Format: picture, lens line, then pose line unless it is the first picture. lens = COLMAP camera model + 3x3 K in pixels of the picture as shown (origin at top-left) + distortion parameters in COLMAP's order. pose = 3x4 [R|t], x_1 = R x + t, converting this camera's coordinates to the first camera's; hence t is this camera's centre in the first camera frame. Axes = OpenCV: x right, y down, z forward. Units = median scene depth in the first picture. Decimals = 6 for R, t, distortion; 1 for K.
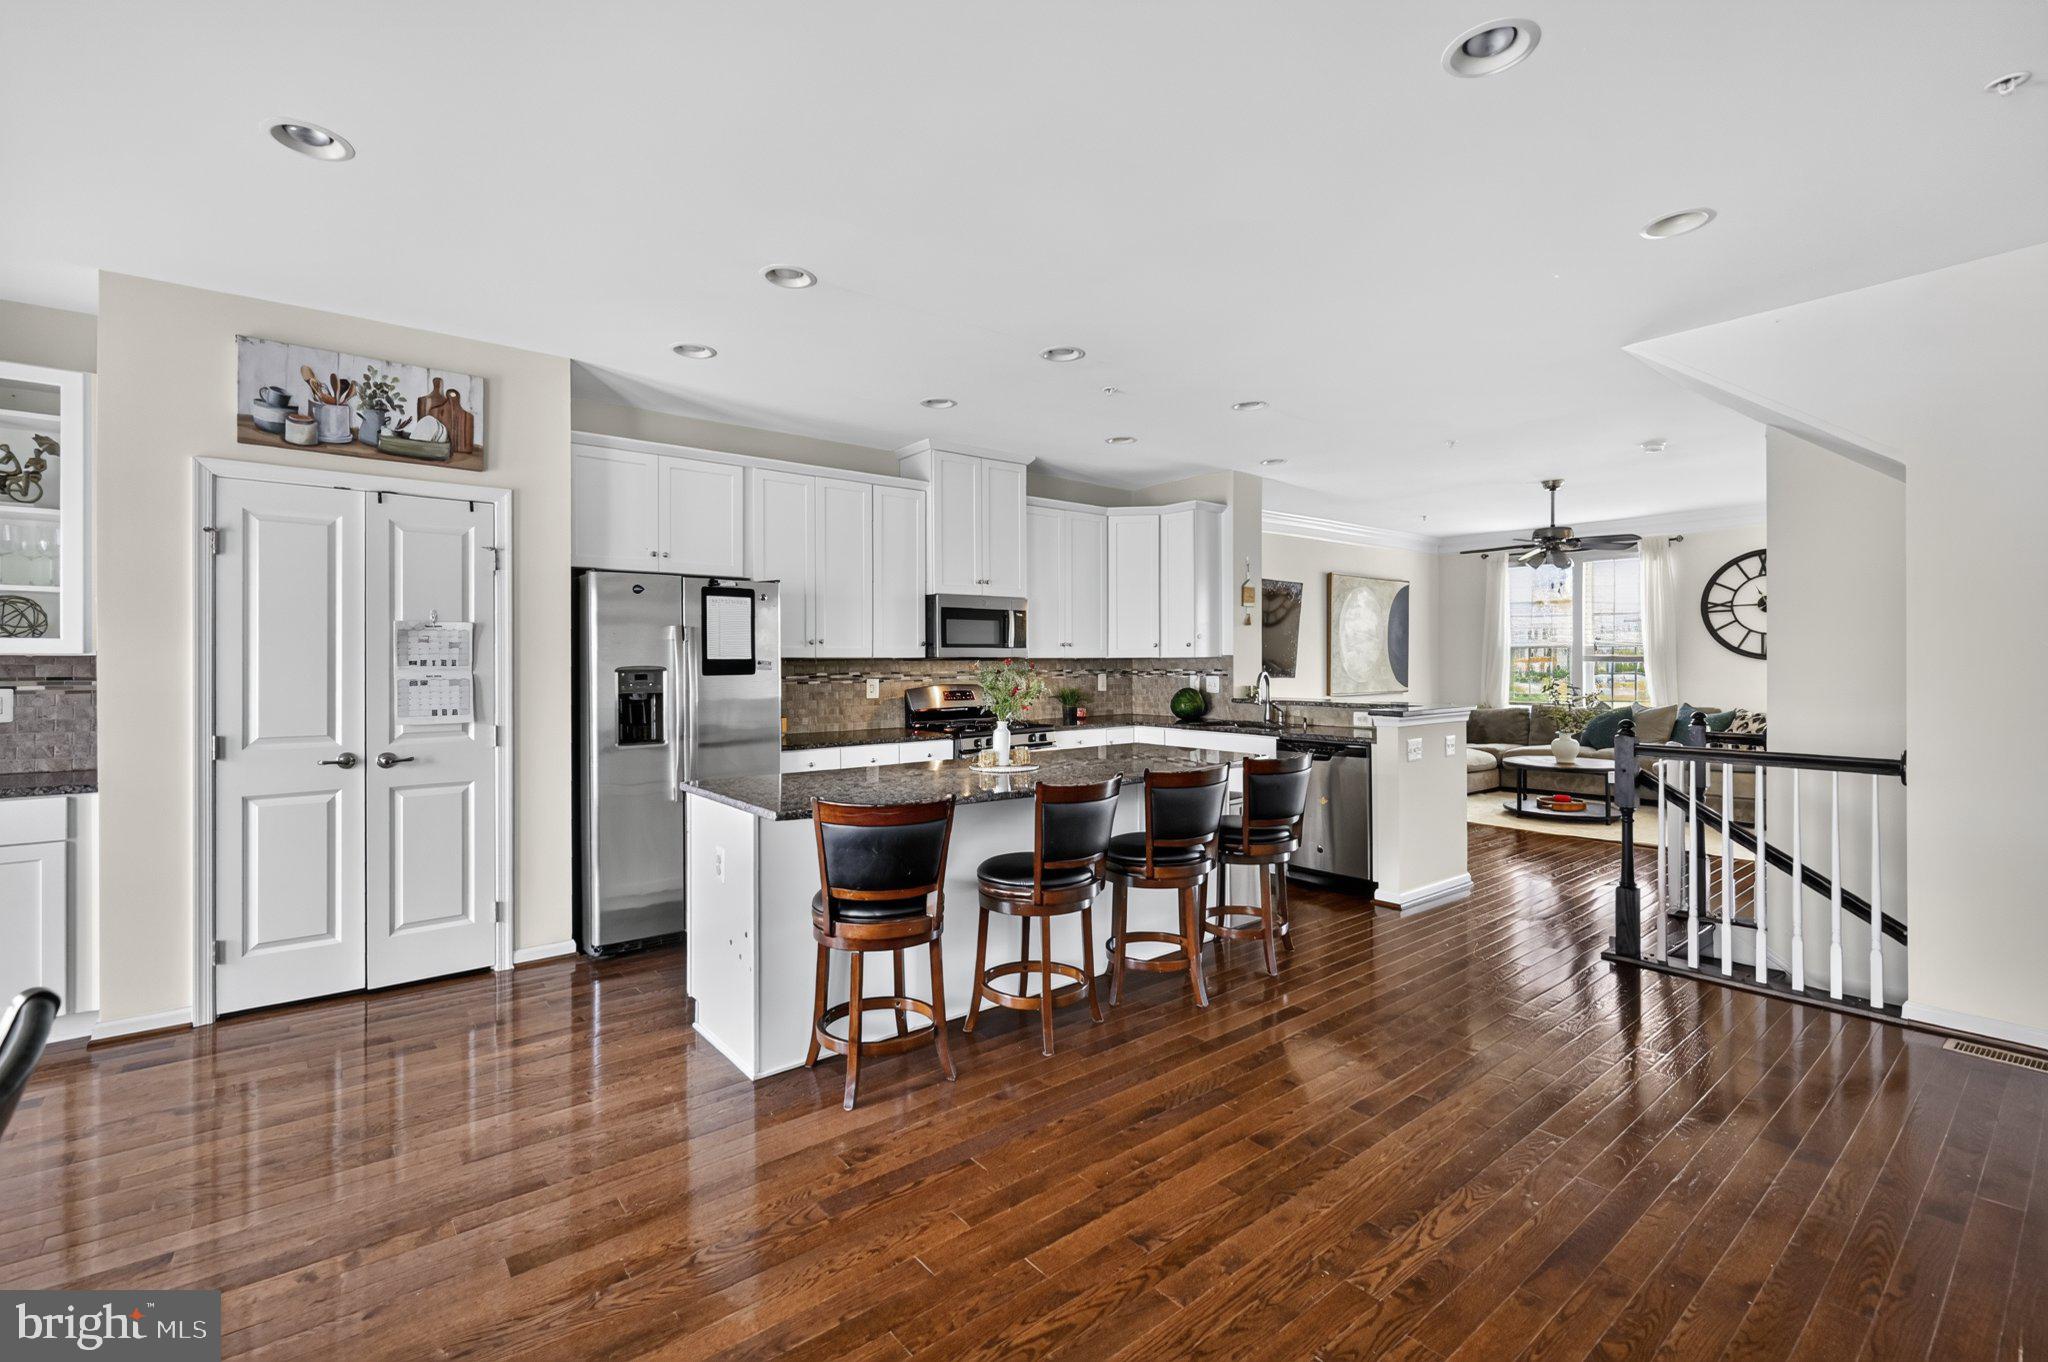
lens RADIAL K [[897.3, 0, 1020.8], [0, 897.3, 667.8], [0, 0, 1]] dist [-0.003776, -0.000180]
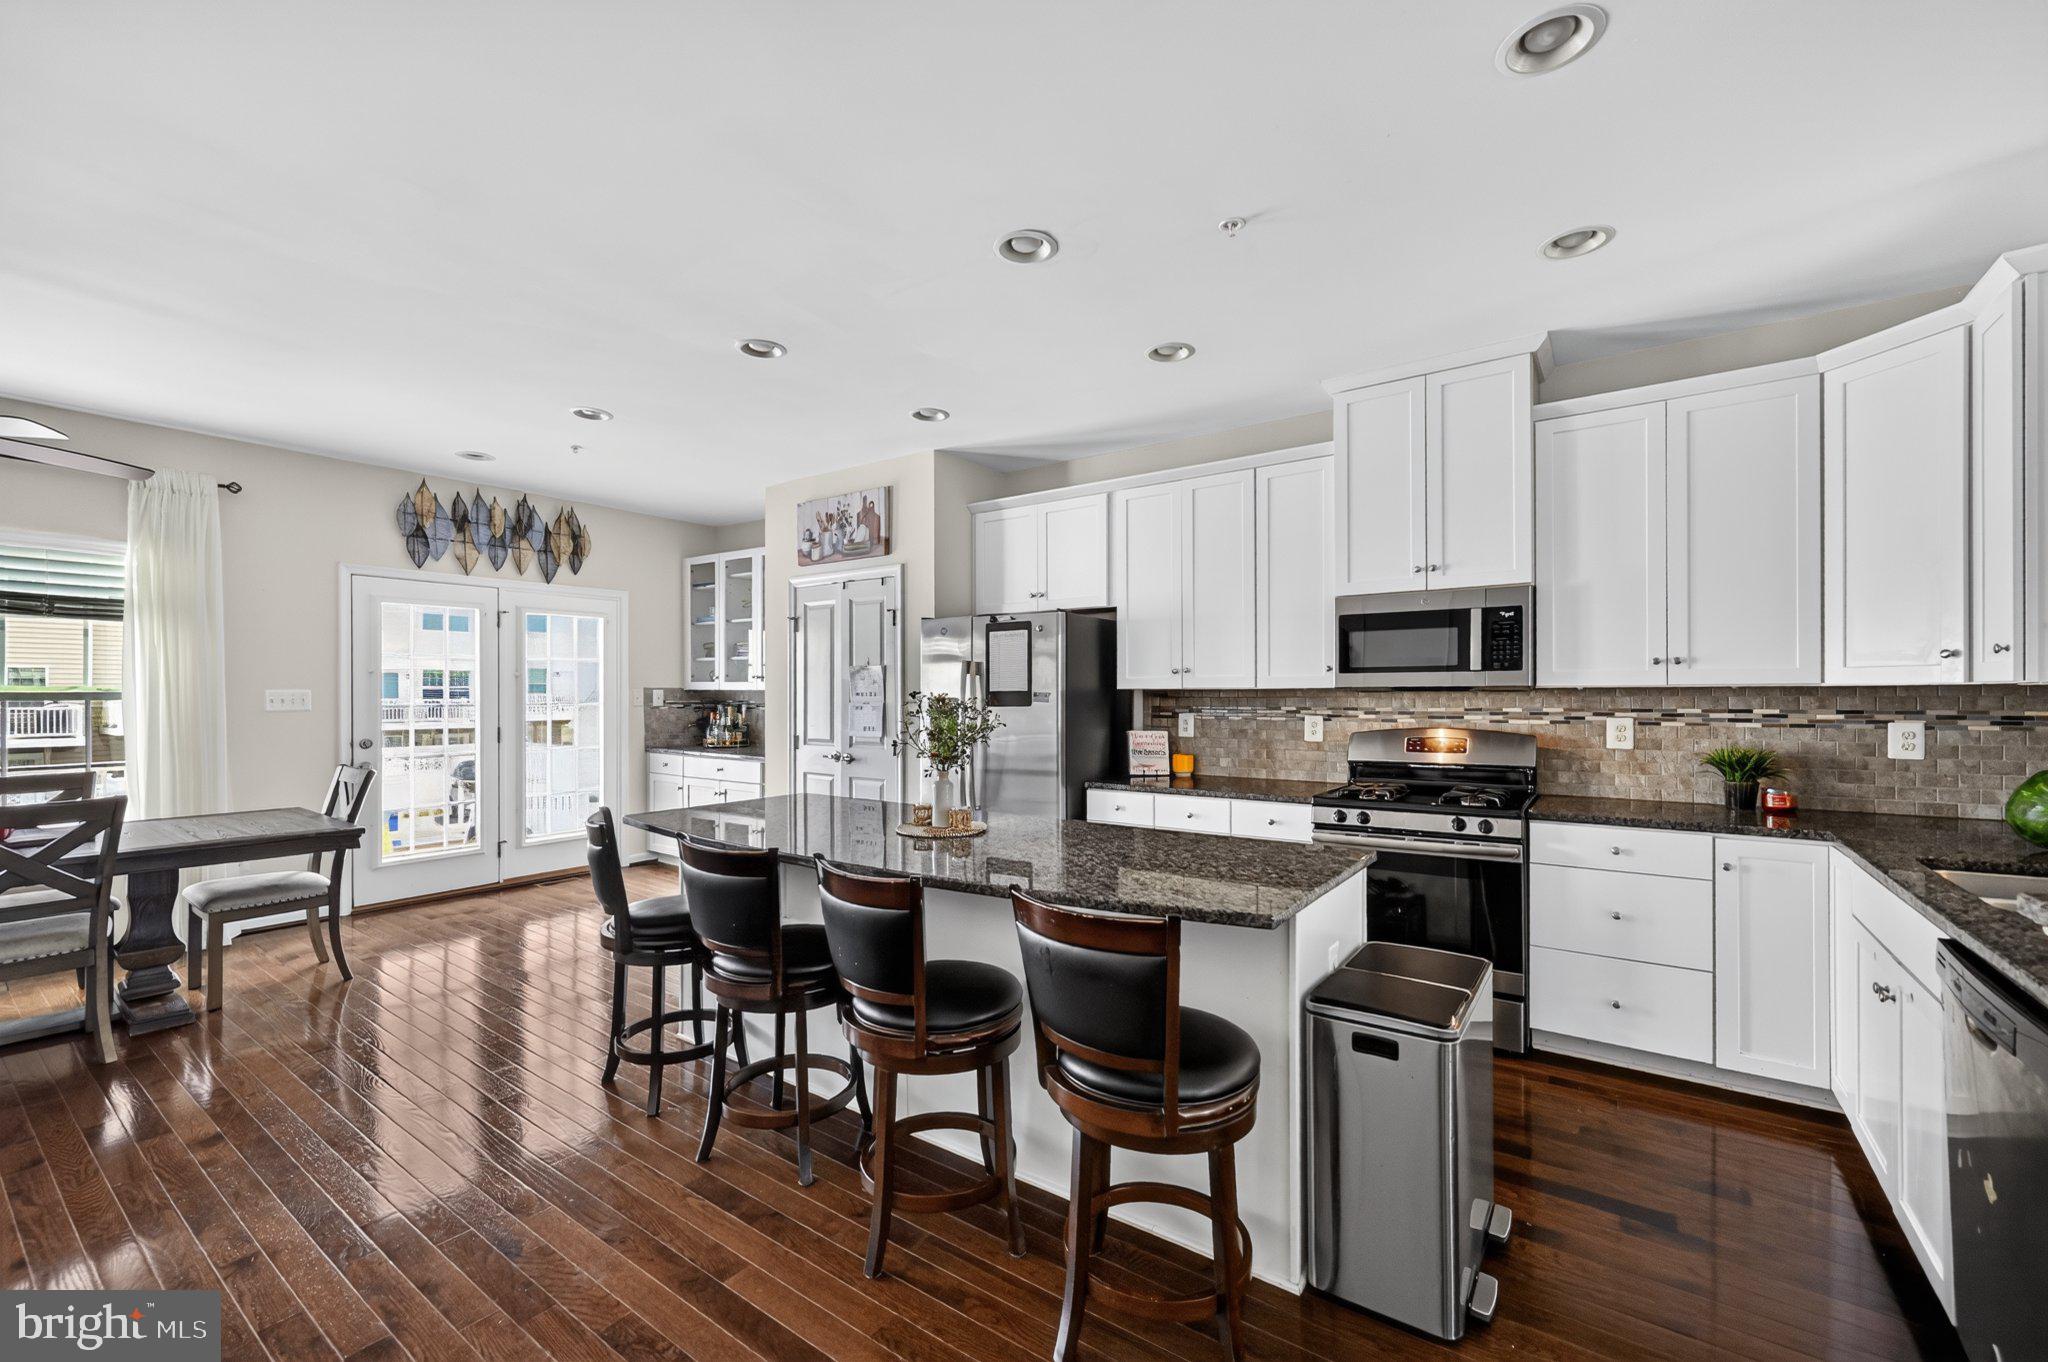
lens RADIAL K [[841.4, 0, 1032.0], [0, 841.4, 700.5], [0, 0, 1]] dist [0.002113, 0.000308]
pose [[0.264686, 0.009009, -0.964292, 0.689888], [-0.005975, 0.999952, 0.007702, -0.007543], [0.964316, 0.003723, 0.264728, 0.859771]]
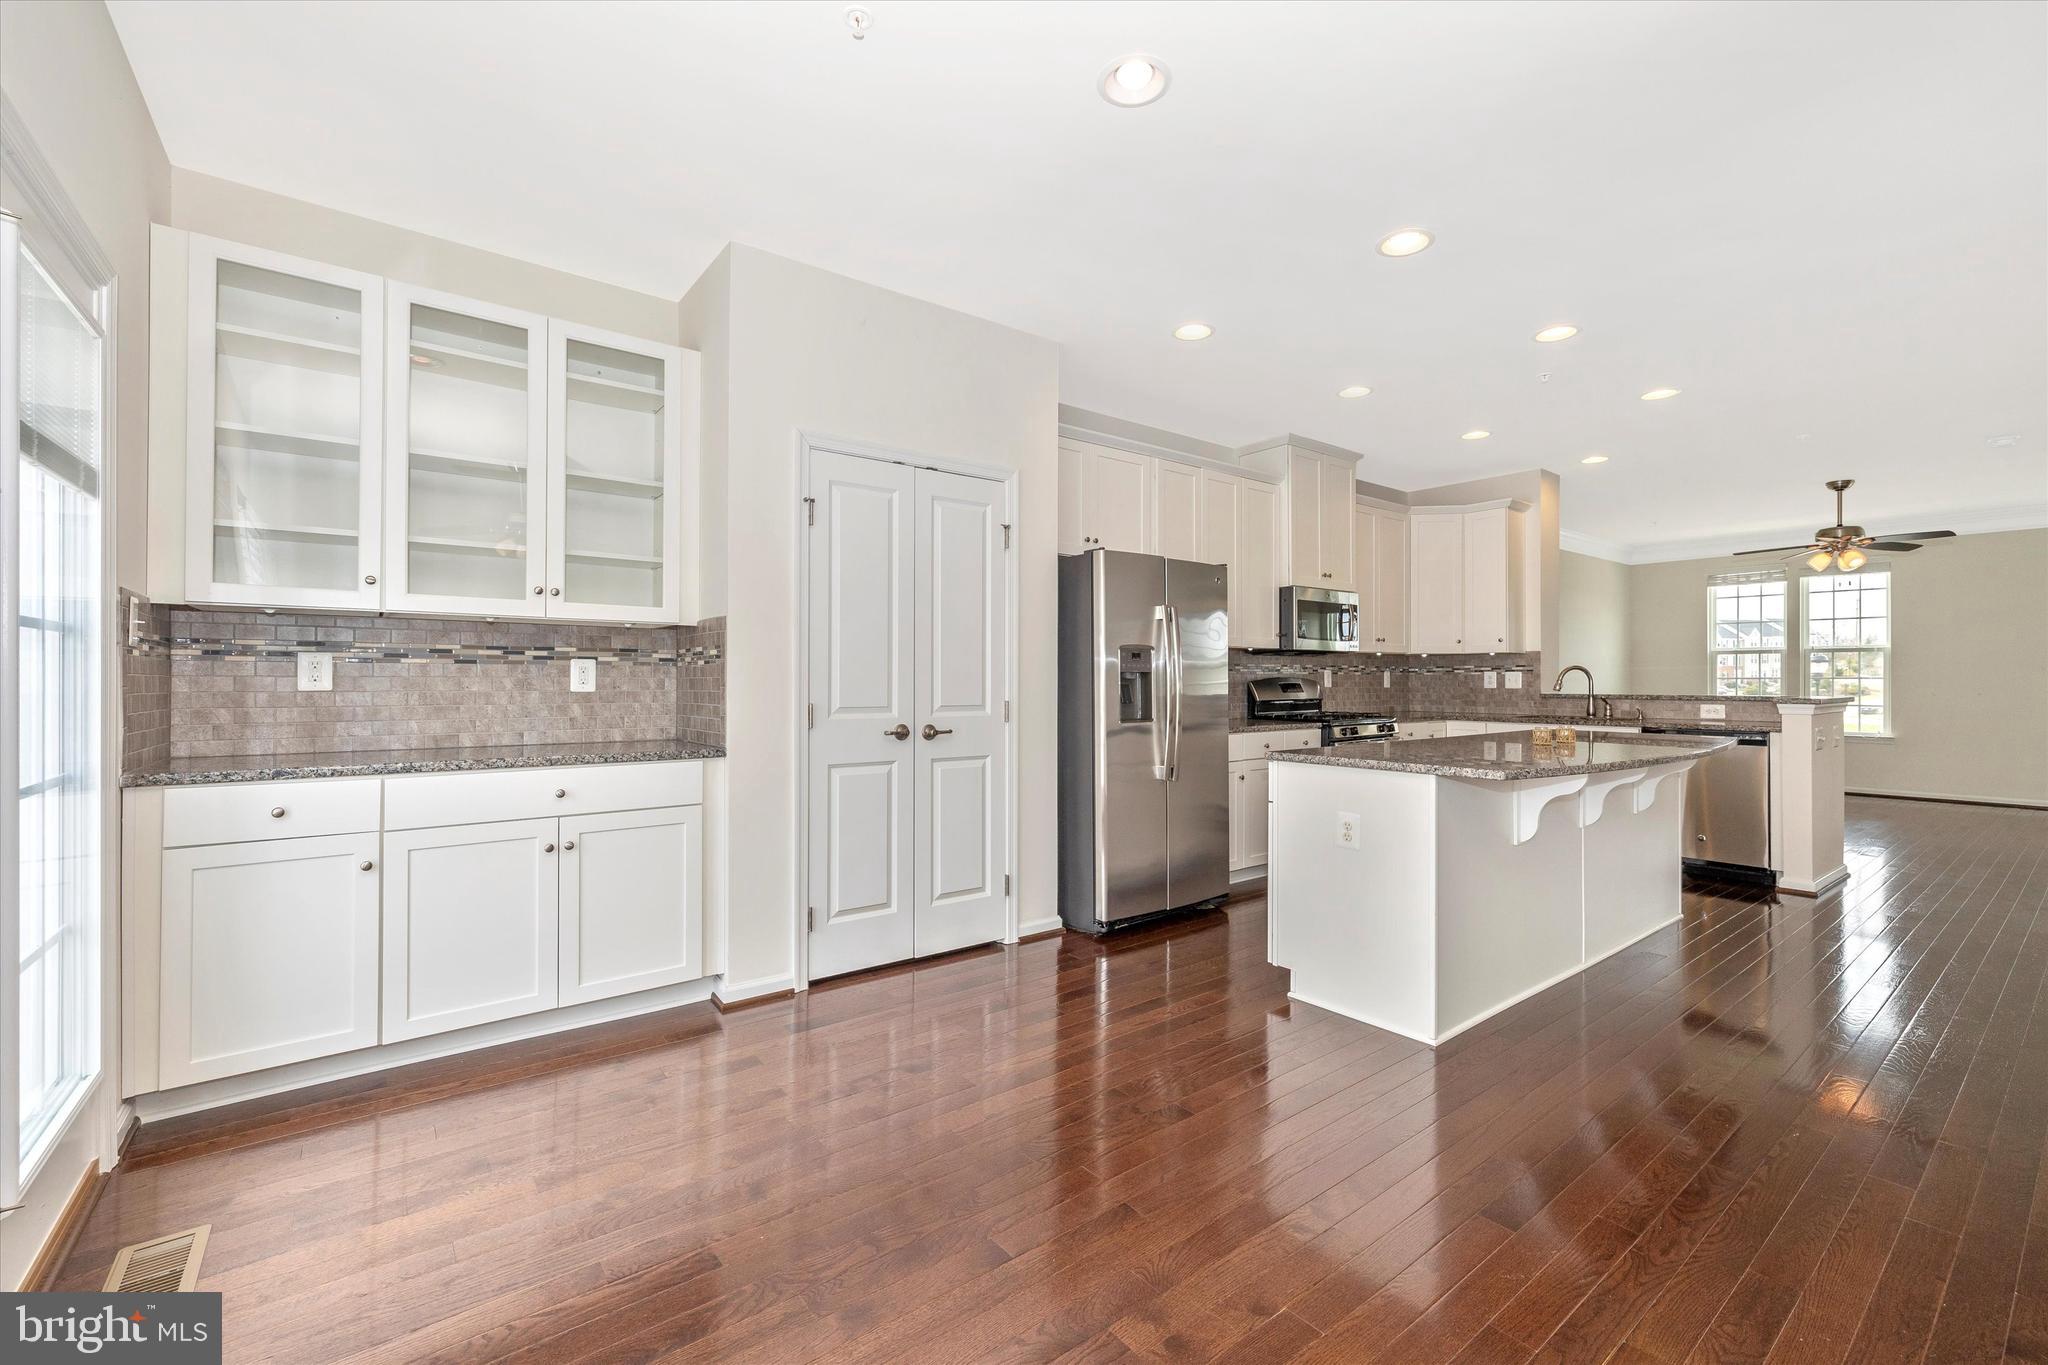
lens RADIAL K [[839.0, 0, 1029.5], [0, 839.0, 684.4], [0, 0, 1]] dist [0.001772, 0.000207]
pose [[0.999620, 0.003816, -0.027295, -0.531807], [-0.003862, 0.999991, -0.001643, 0.045947], [0.027289, 0.001747, 0.999626, 0.050274]]
